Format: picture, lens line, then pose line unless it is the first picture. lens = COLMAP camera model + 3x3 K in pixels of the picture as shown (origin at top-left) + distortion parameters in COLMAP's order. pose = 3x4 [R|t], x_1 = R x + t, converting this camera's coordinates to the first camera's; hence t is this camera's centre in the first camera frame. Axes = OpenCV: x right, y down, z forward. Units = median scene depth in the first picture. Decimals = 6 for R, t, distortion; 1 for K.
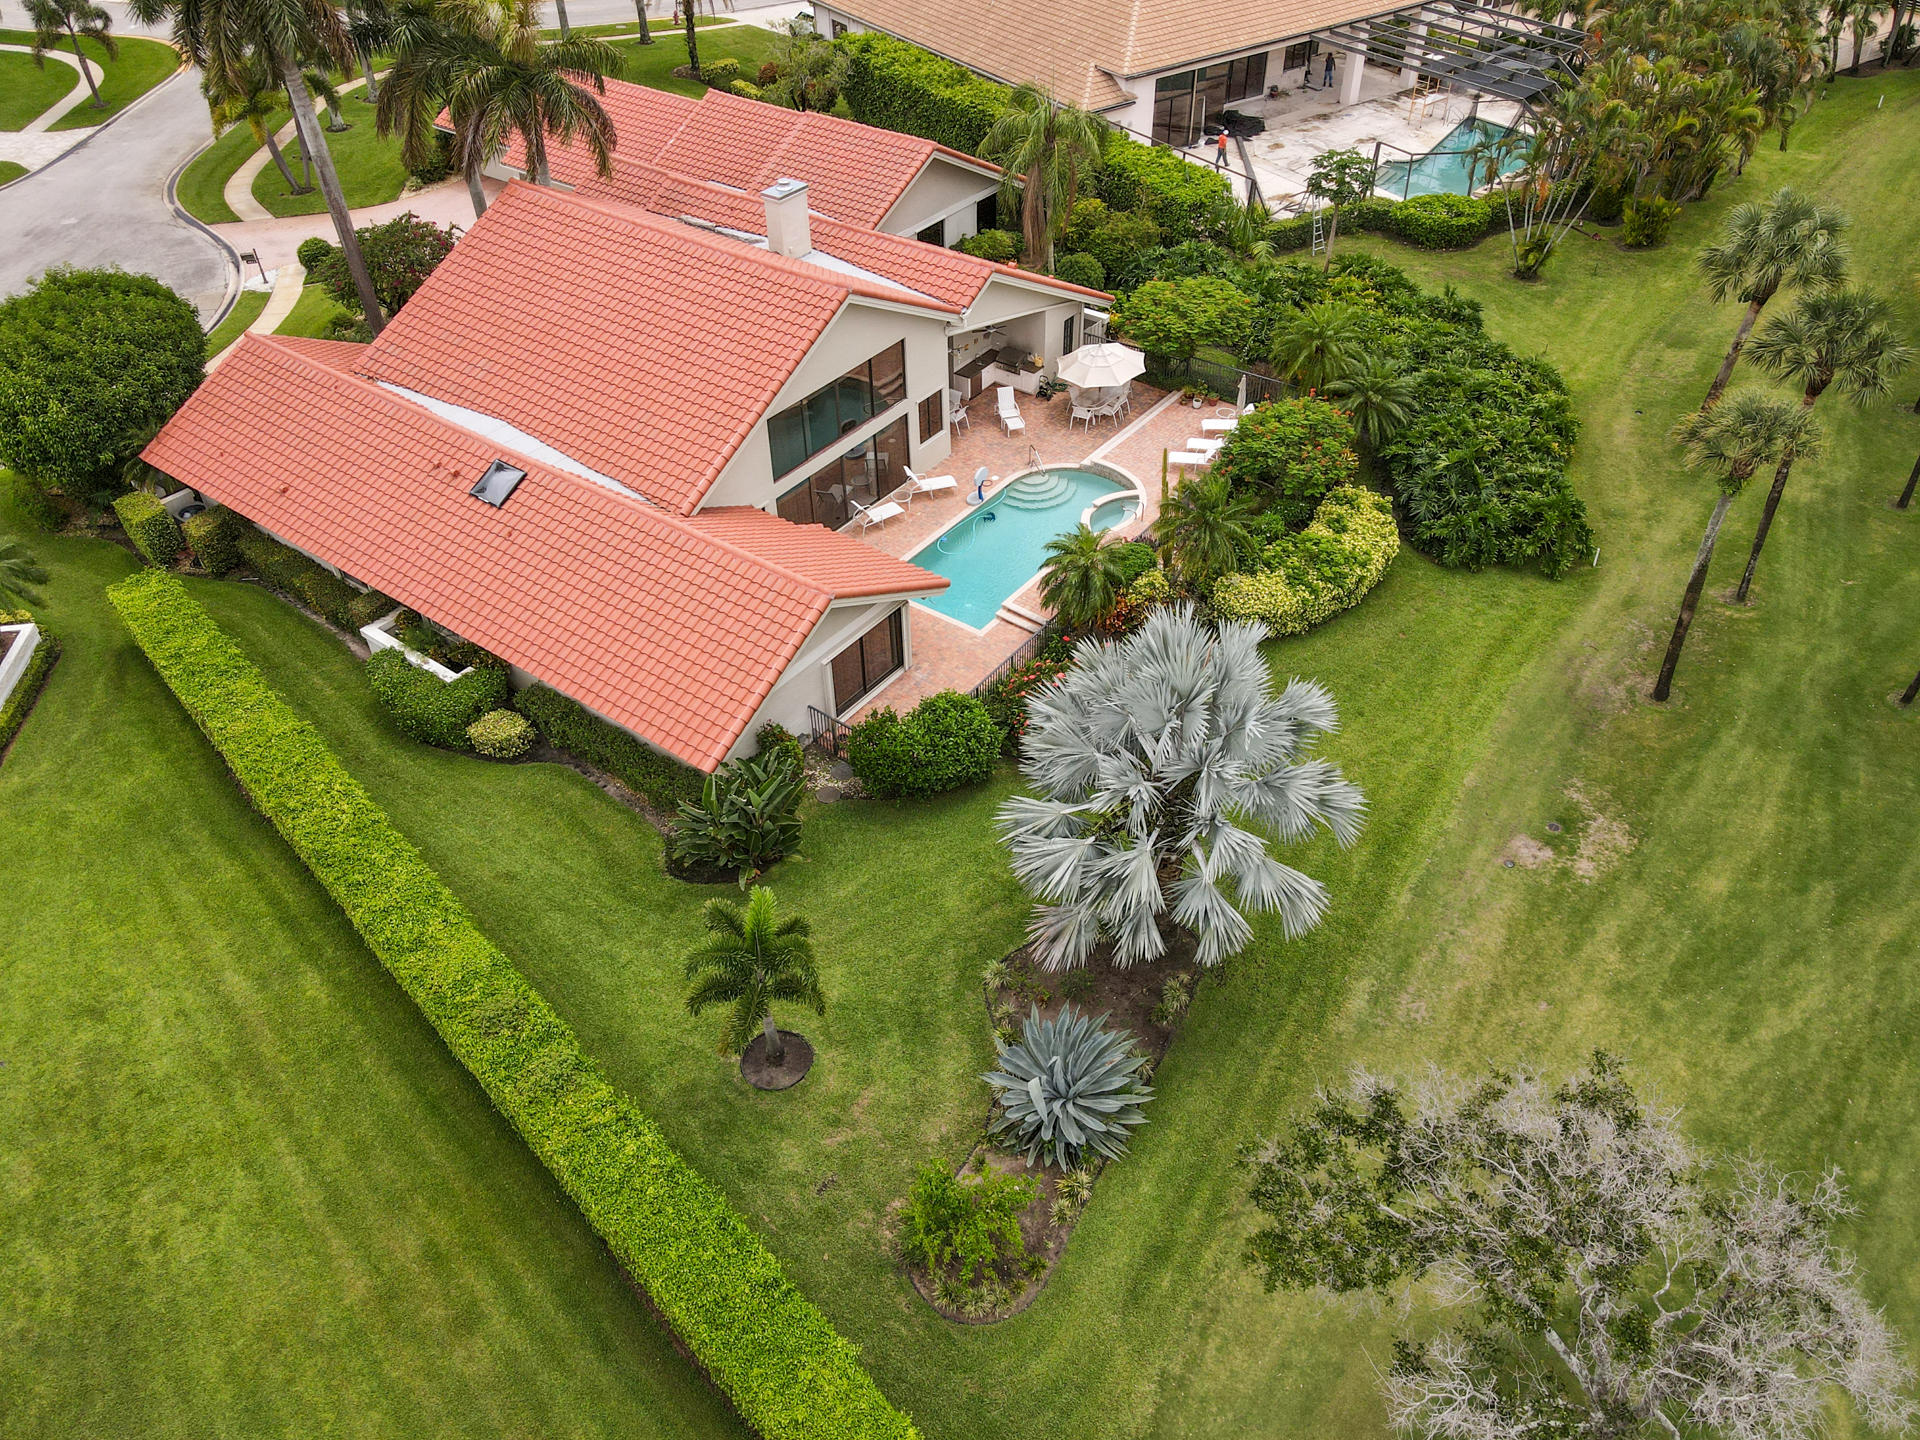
lens RADIAL K [[1401.3, 0, 960.0], [0, 1401.3, 676.4], [0, 0, 1]] dist [0.018479, -0.000580]
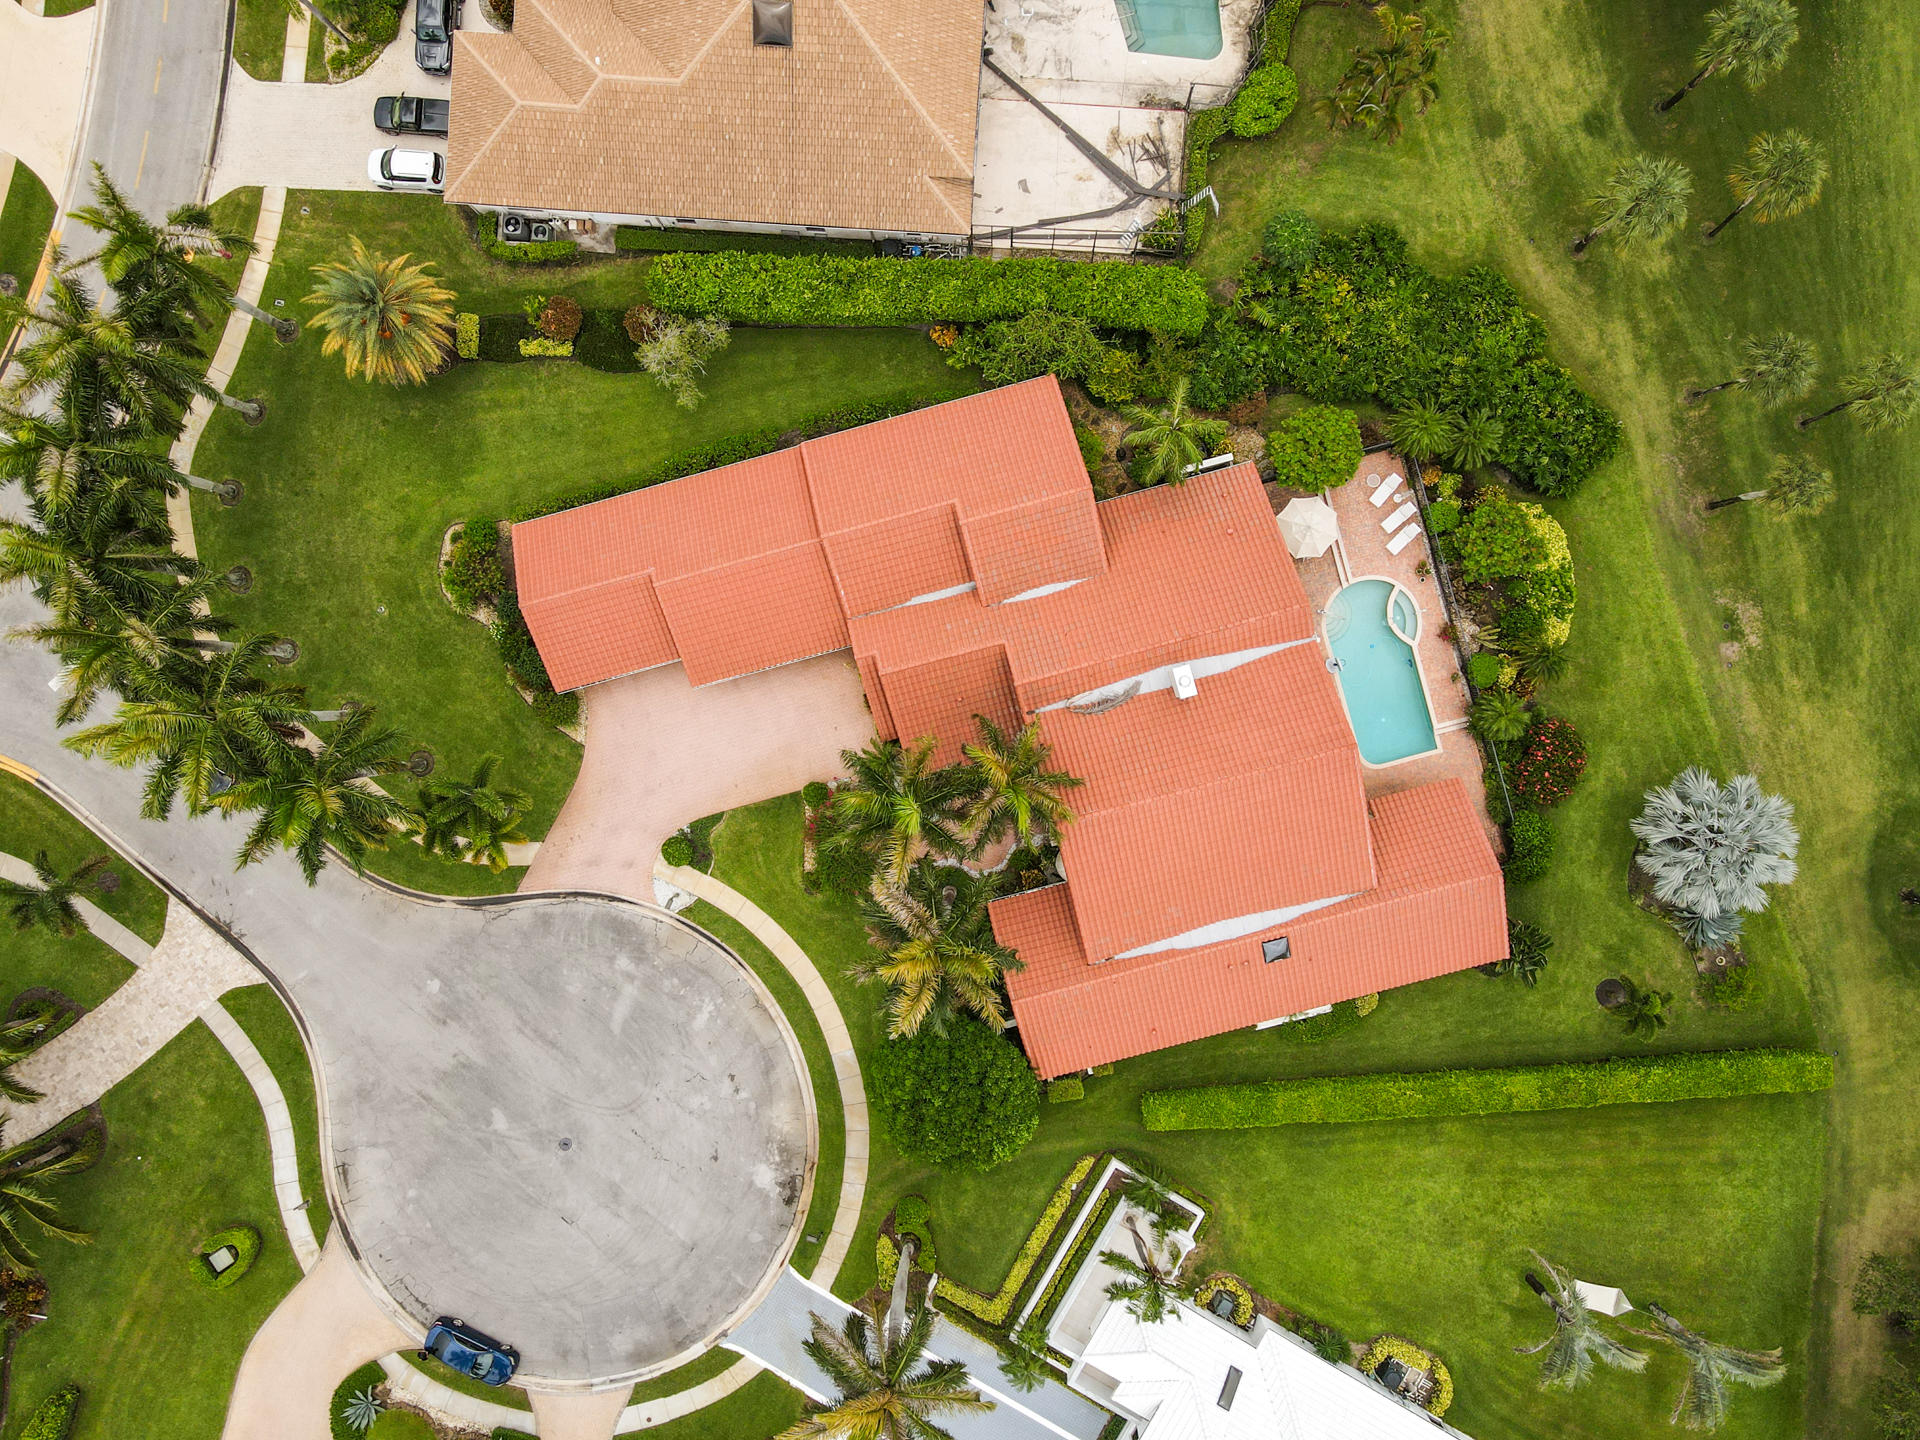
lens RADIAL K [[1401.3, 0, 951.9], [0, 1401.3, 712.9], [0, 0, 1]] dist [0.018479, -0.000580]
pose [[0.620683, -0.784024, -0.007636, -0.283982], [0.523598, 0.407225, 0.748340, -1.520085], [-0.583607, -0.468480, 0.663271, 0.171273]]
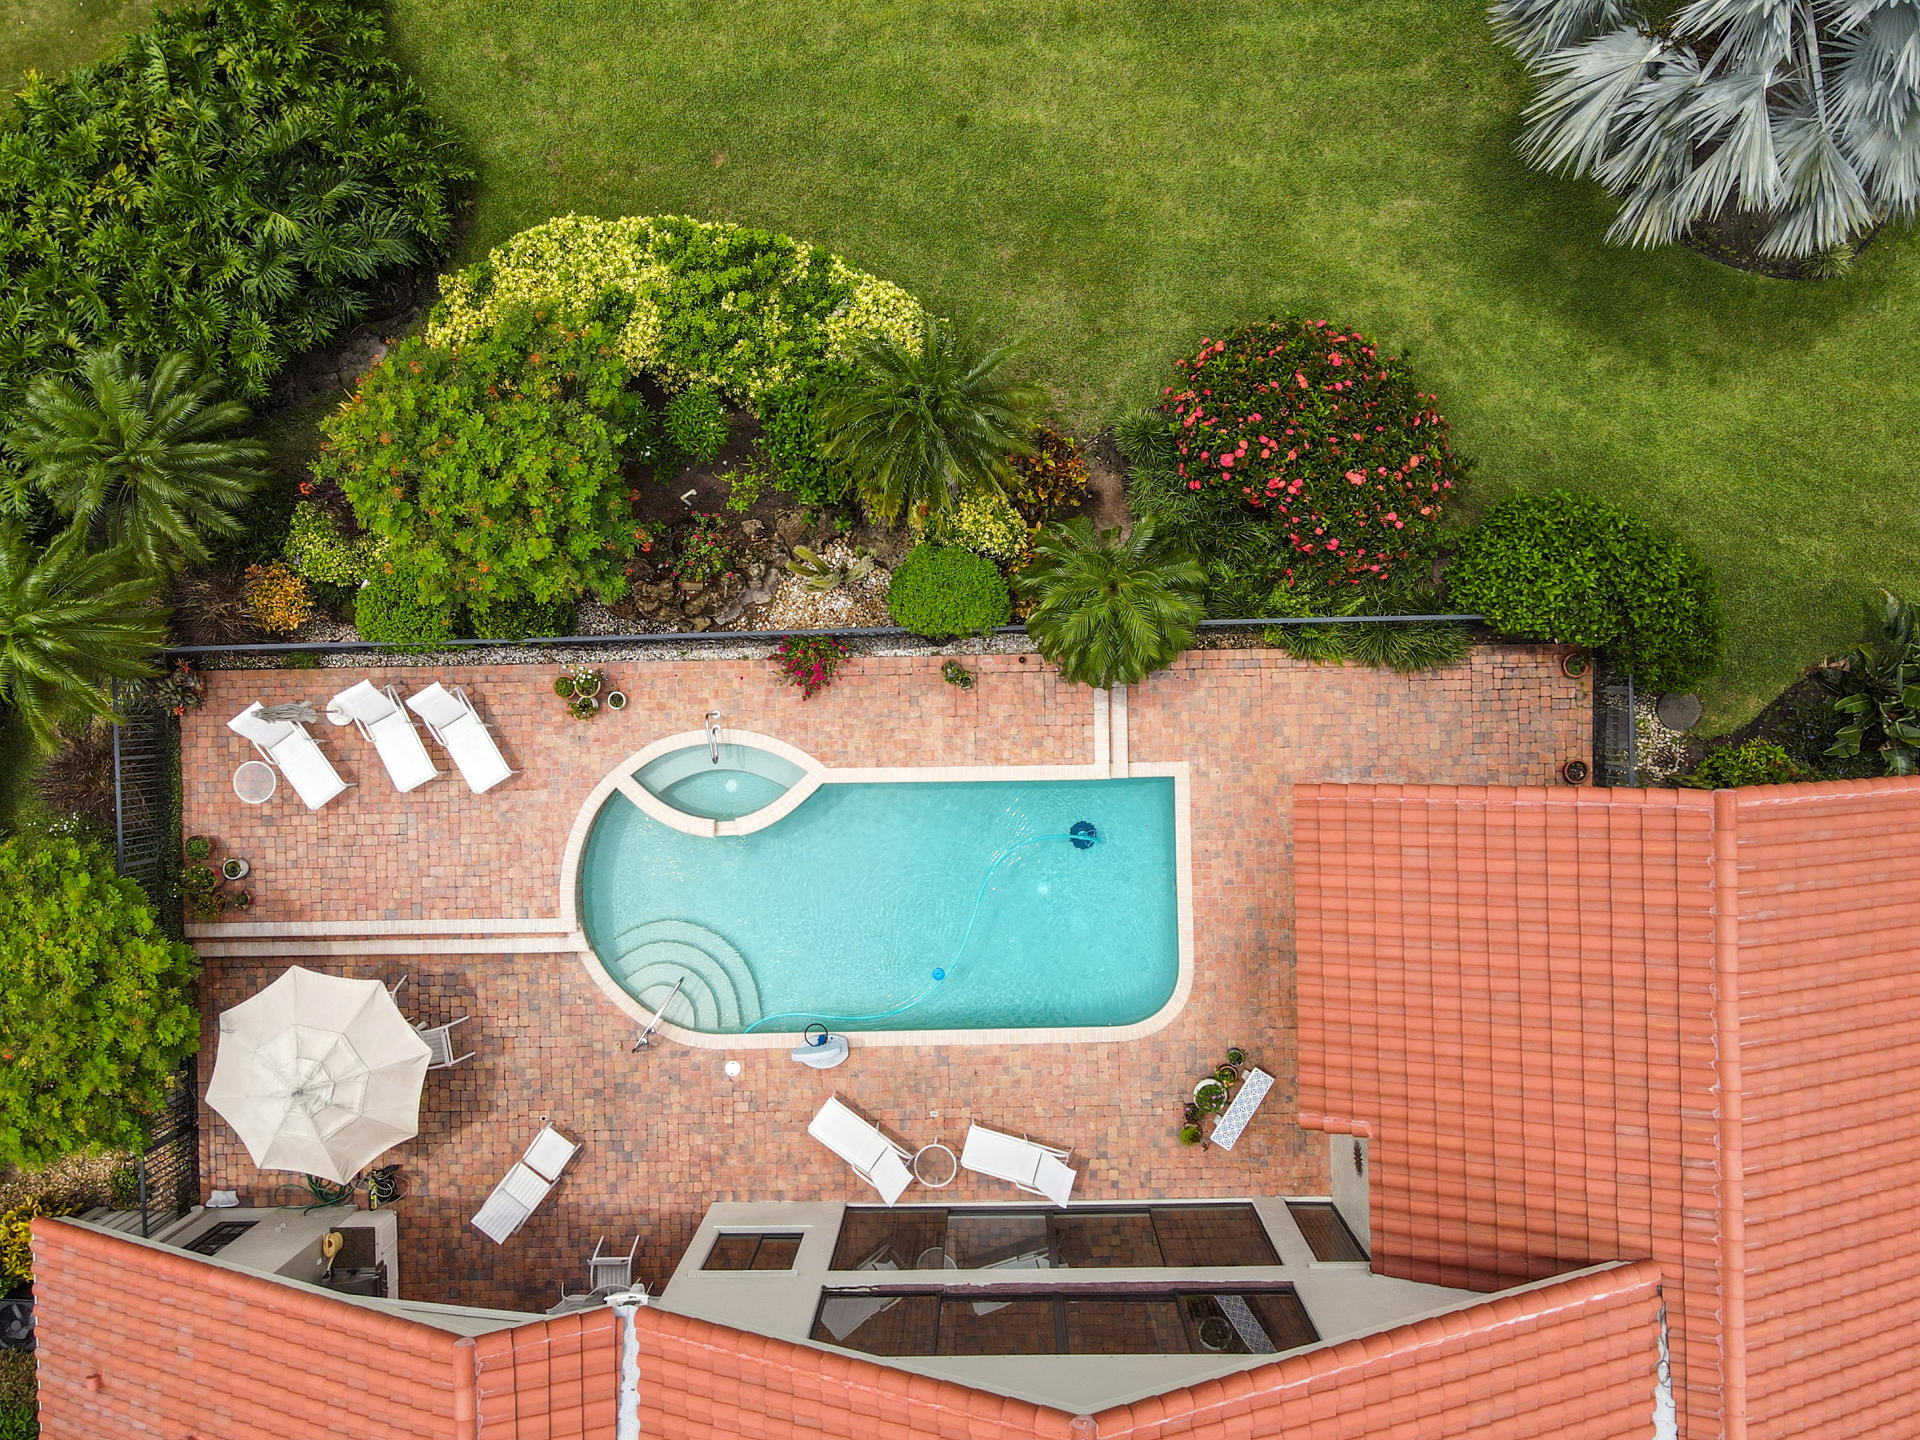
lens RADIAL K [[1401.3, 0, 961.5], [0, 1401.3, 714.1], [0, 0, 1]] dist [0.018479, -0.000580]
pose [[-0.611866, -0.790536, 0.025949, 0.061807], [0.535371, -0.389776, 0.749301, -0.418433], [-0.582235, 0.472365, 0.661720, 0.599348]]
